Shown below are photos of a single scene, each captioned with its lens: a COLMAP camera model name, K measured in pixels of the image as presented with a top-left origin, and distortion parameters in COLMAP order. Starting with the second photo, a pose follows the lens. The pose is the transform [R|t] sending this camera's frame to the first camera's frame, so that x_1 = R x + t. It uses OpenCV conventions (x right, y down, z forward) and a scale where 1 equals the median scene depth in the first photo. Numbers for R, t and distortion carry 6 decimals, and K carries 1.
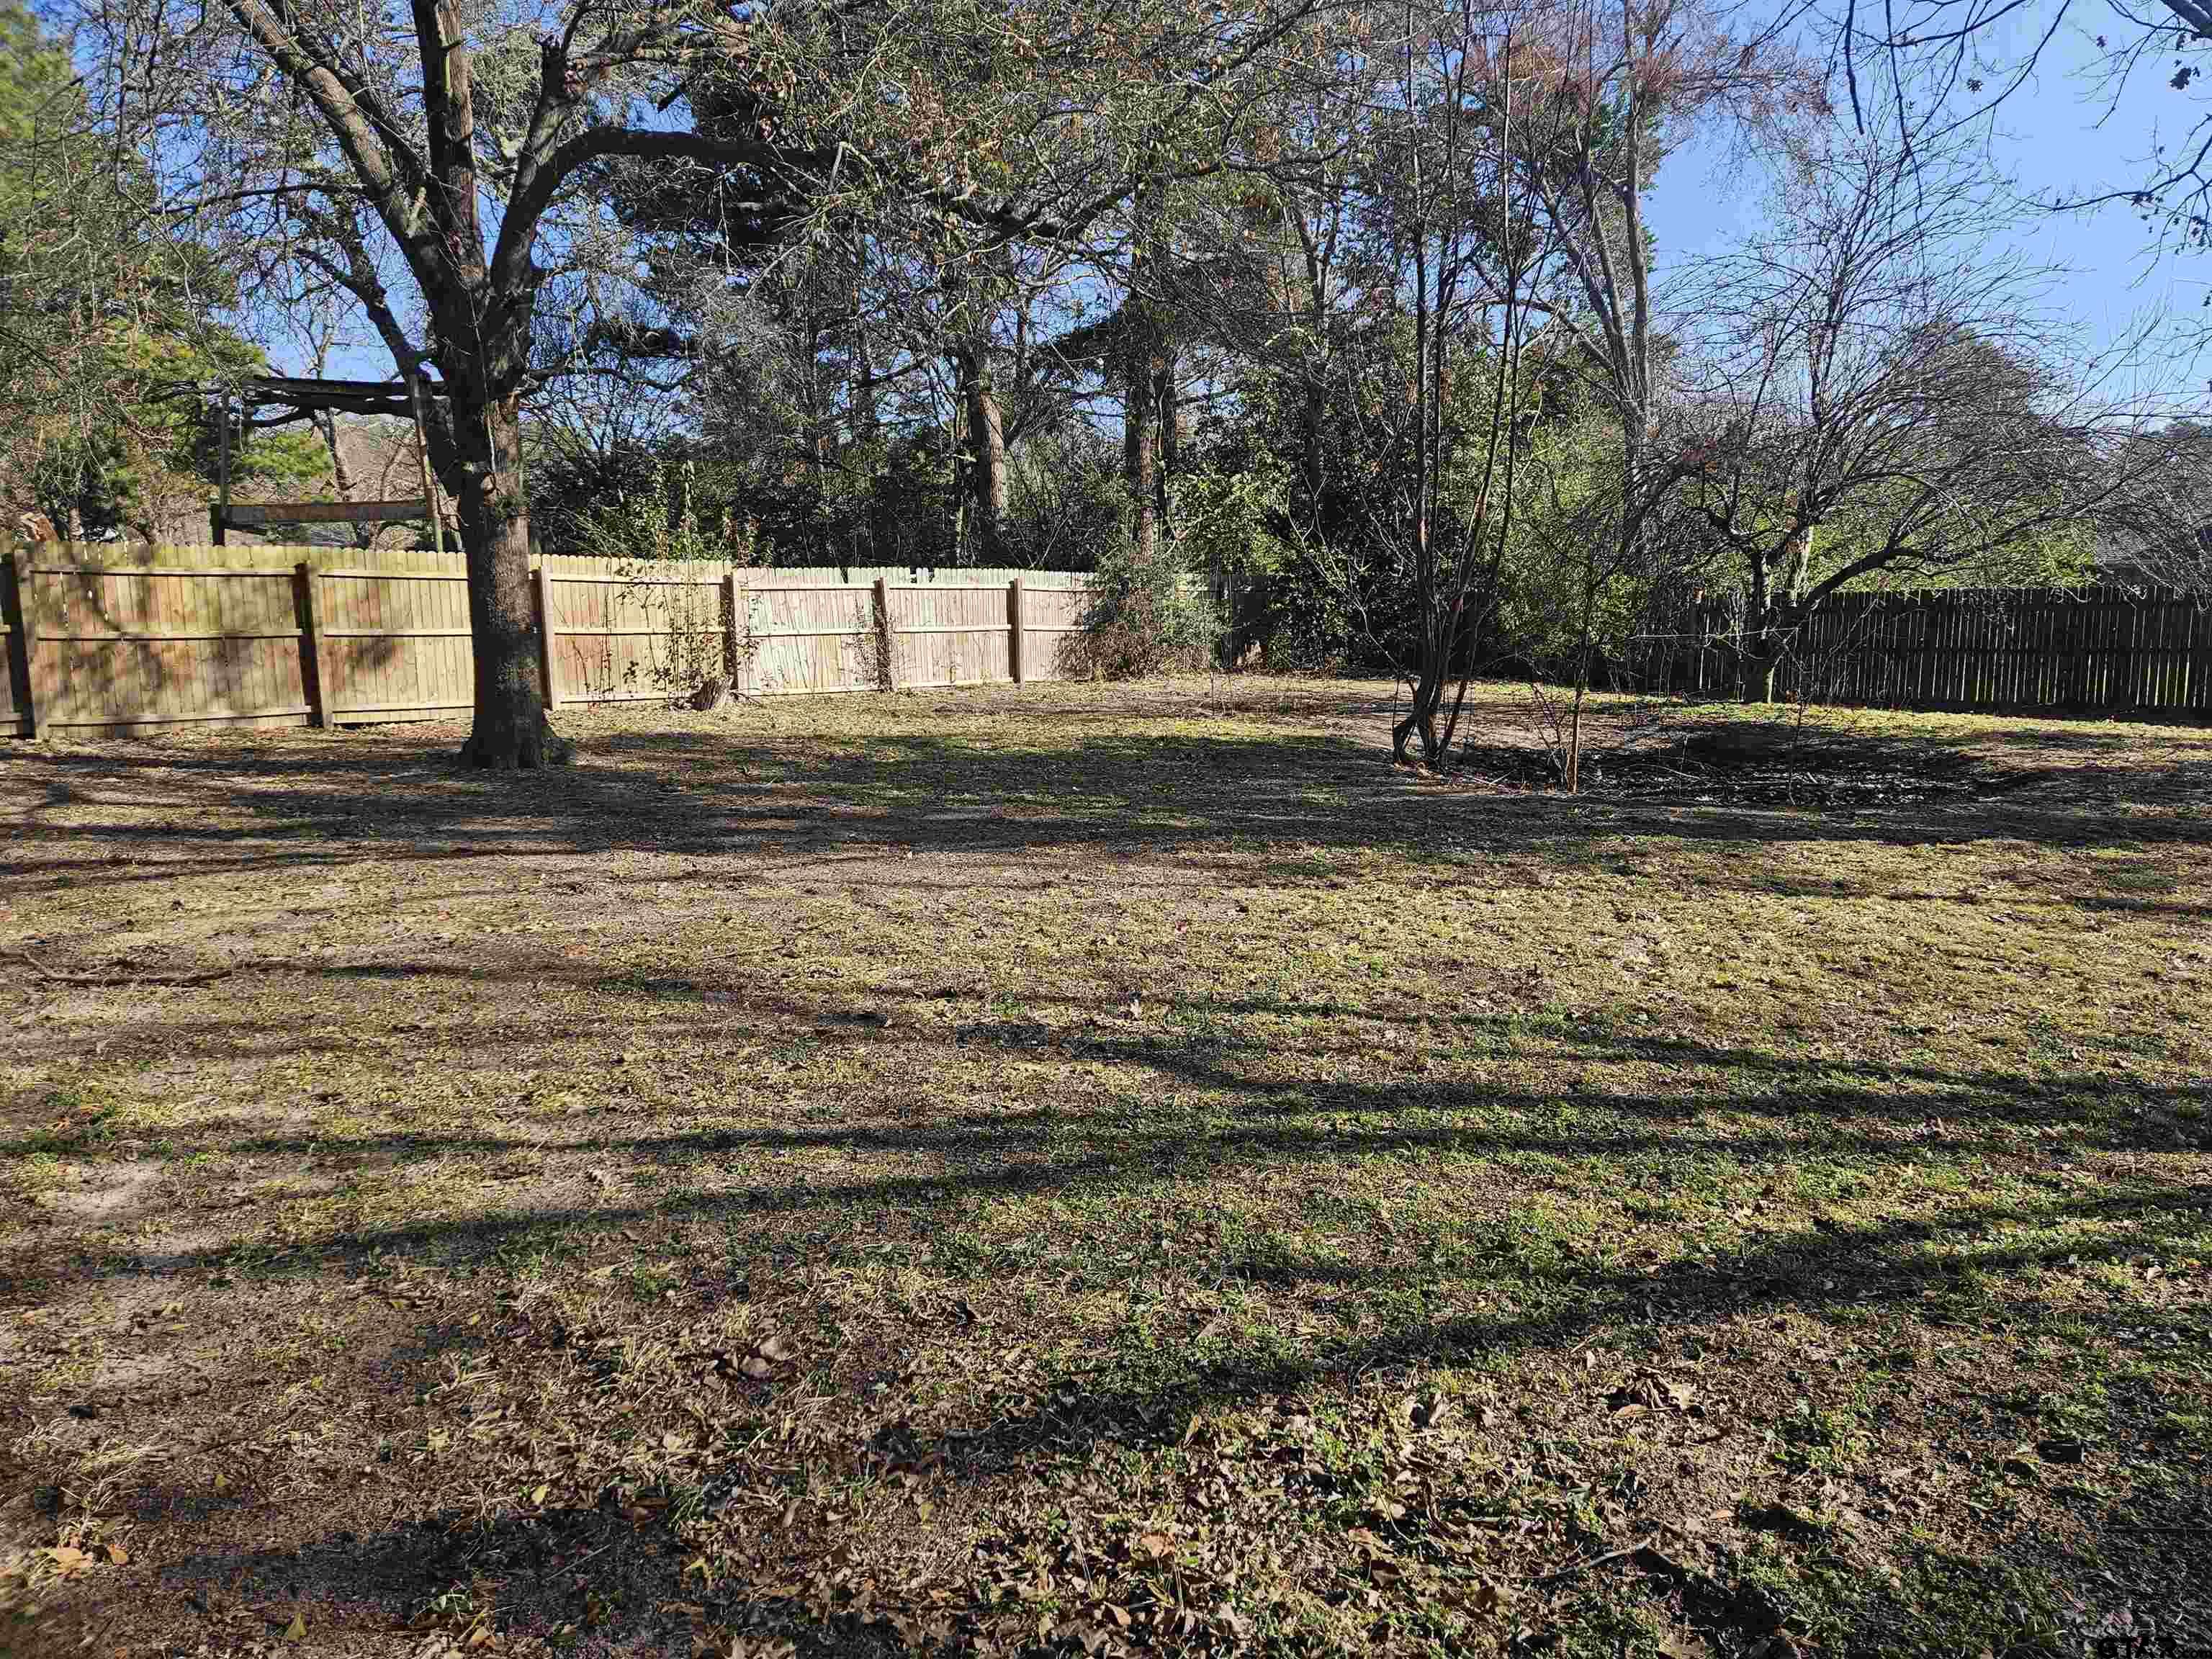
lens RADIAL K [[1470.4, 0, 1117.1], [0, 1470.4, 843.5], [0, 0, 1]] dist [0.065030, -0.042752]
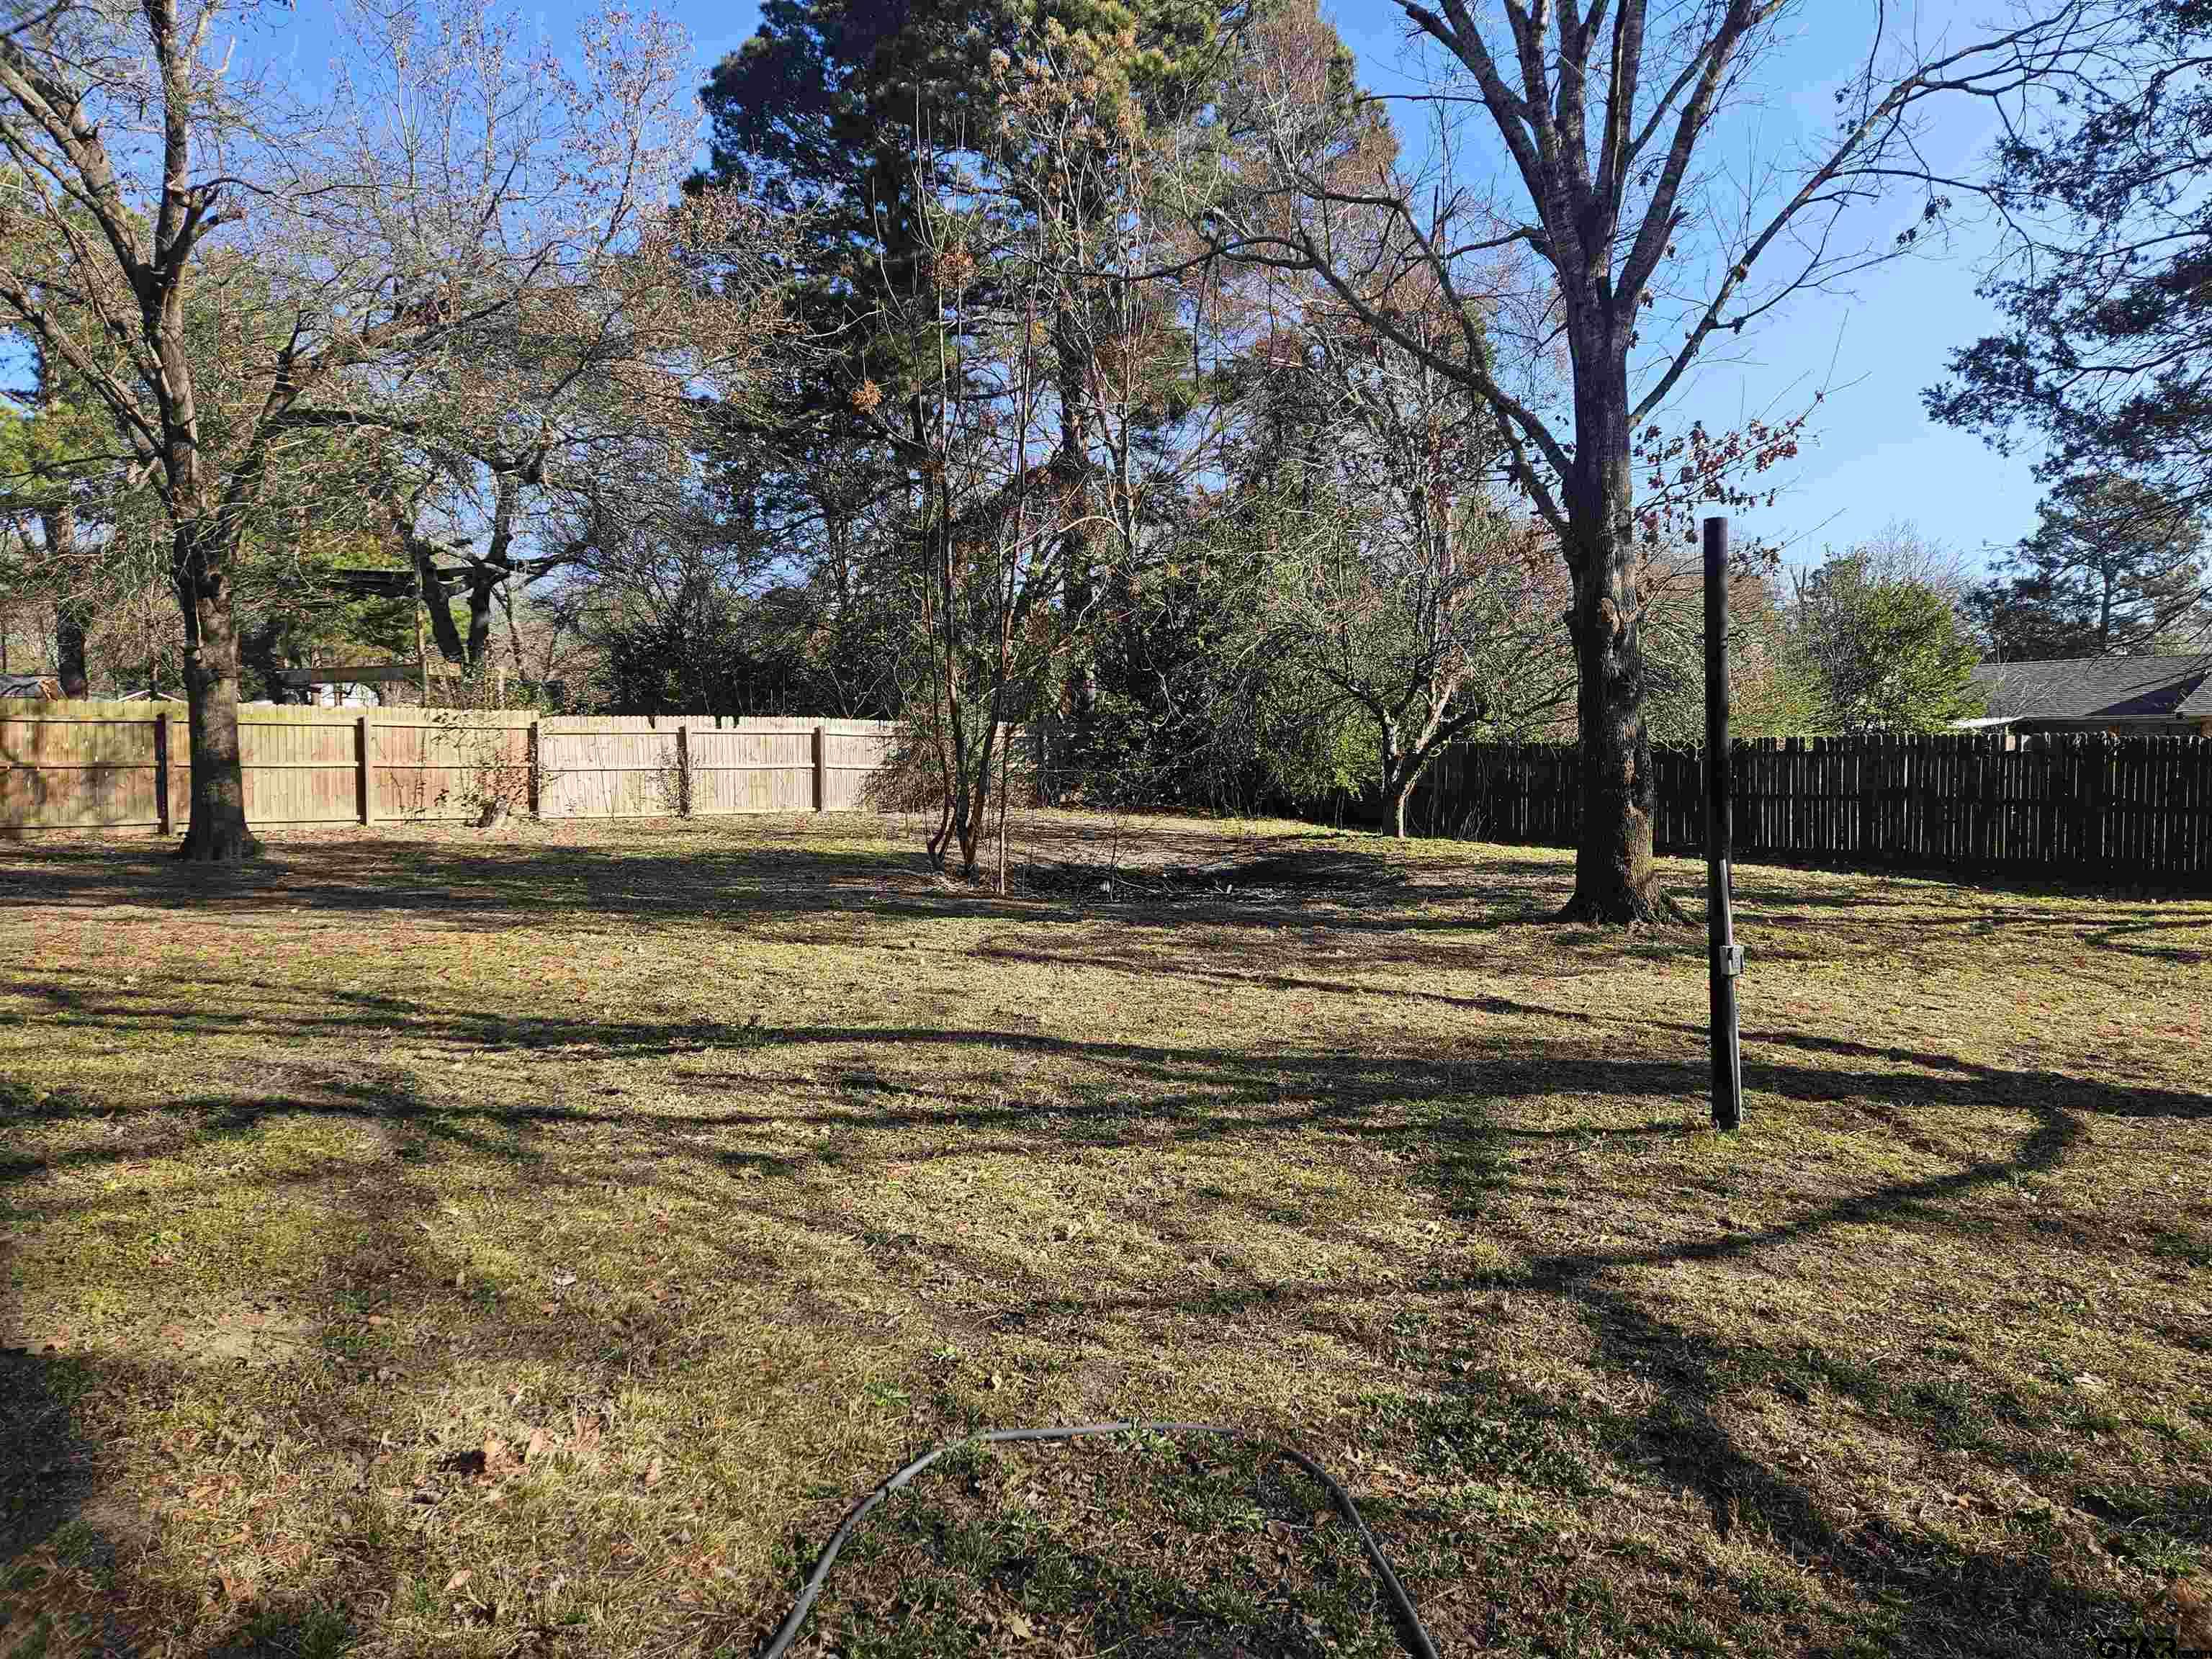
lens RADIAL K [[1470.4, 0, 1099.6], [0, 1470.4, 822.2], [0, 0, 1]] dist [0.065030, -0.042752]
pose [[0.987947, 0.012255, -0.154308, 0.383609], [-0.029964, 0.993147, -0.112969, 0.028851], [0.151866, 0.116231, 0.981543, -0.141192]]
